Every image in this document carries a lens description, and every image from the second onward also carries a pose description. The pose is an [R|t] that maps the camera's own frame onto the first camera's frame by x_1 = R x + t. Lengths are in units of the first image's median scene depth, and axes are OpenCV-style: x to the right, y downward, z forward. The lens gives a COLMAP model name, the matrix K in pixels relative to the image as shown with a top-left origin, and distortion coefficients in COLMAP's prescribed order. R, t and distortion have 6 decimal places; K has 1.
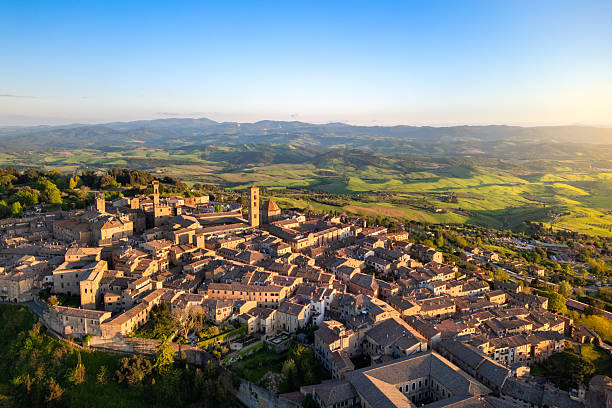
lens RADIAL K [[425.0, 0, 305.9], [0, 425.0, 174.3], [0, 0, 1]] dist [0.080215, -0.086722]
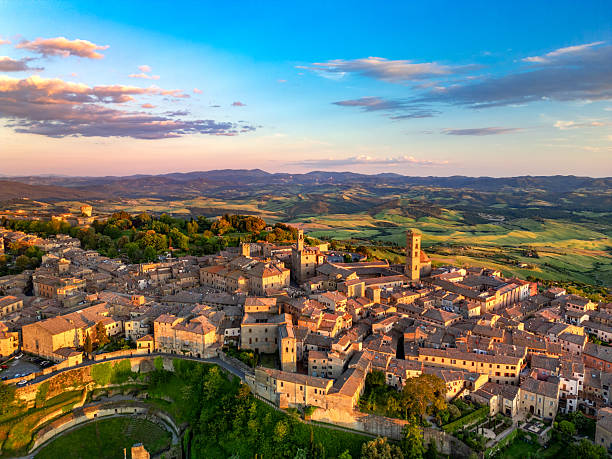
lens RADIAL K [[423.7, 0, 306.0], [0, 423.7, 229.5], [0, 0, 1]] dist [0.062899, -0.048400]
pose [[0.993273, 0.014841, -0.114838, -0.244320], [-0.013603, 0.999841, 0.011552, 0.013608], [0.114991, -0.009912, 0.993317, 0.109860]]
